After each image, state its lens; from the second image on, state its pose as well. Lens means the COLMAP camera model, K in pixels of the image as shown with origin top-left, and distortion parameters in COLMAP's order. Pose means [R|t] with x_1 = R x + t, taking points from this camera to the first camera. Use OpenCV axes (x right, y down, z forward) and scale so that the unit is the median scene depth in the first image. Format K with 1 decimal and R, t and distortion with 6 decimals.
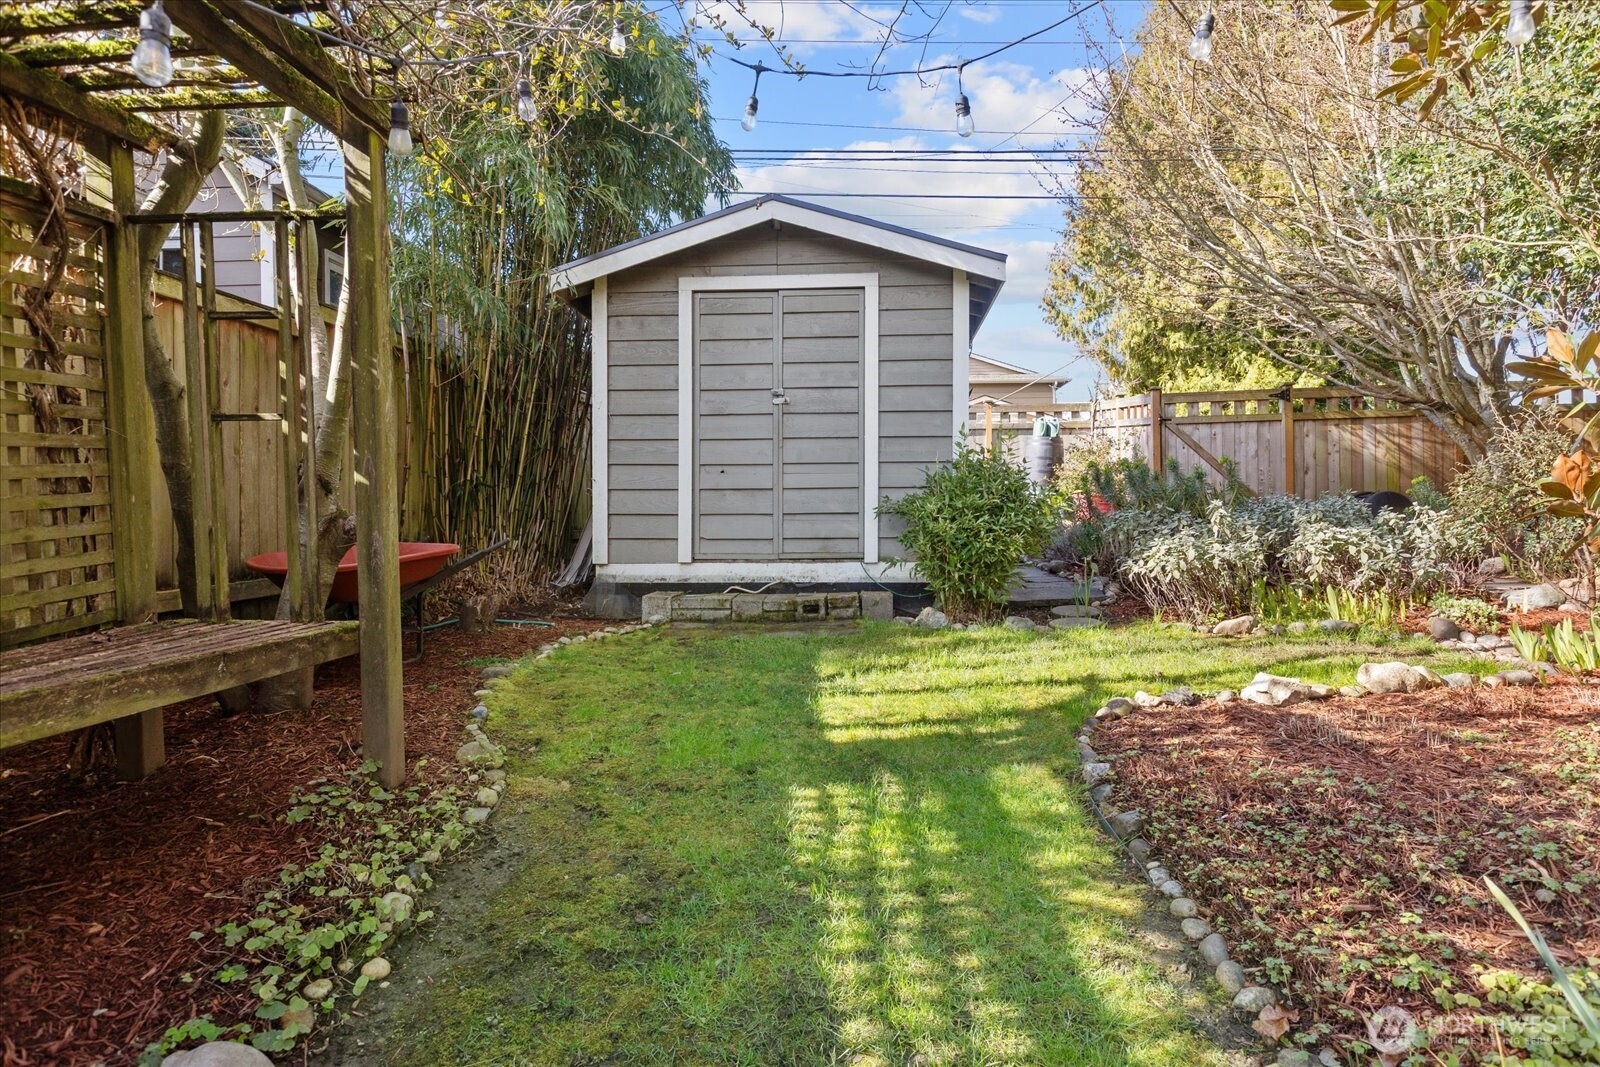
lens RADIAL K [[939.5, 0, 800.0], [0, 939.5, 533.5], [0, 0, 1]] dist [0.000633, 0.000289]
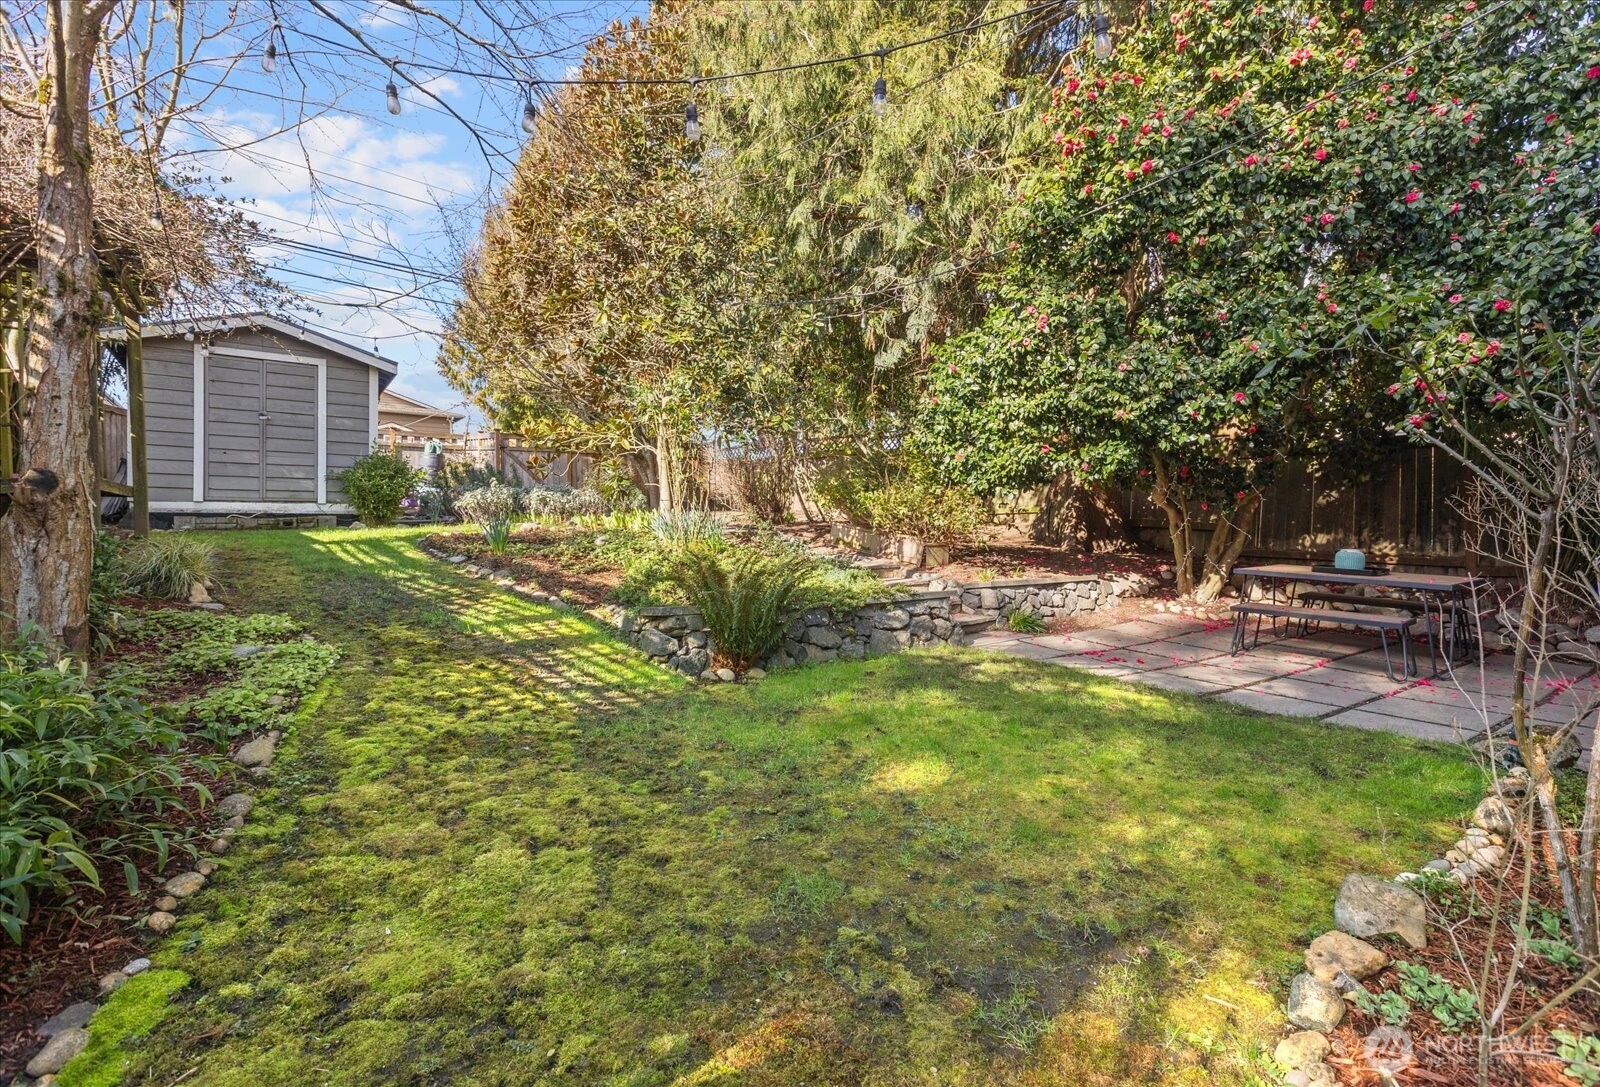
lens RADIAL K [[704.9, 0, 798.3], [0, 704.9, 532.2], [0, 0, 1]] dist [-0.000077, 0.000041]
pose [[0.754306, -0.001671, 0.656521, -0.142739], [0.006625, 0.999965, -0.005067, 0.104805], [-0.656490, 0.008172, 0.754291, -0.783945]]
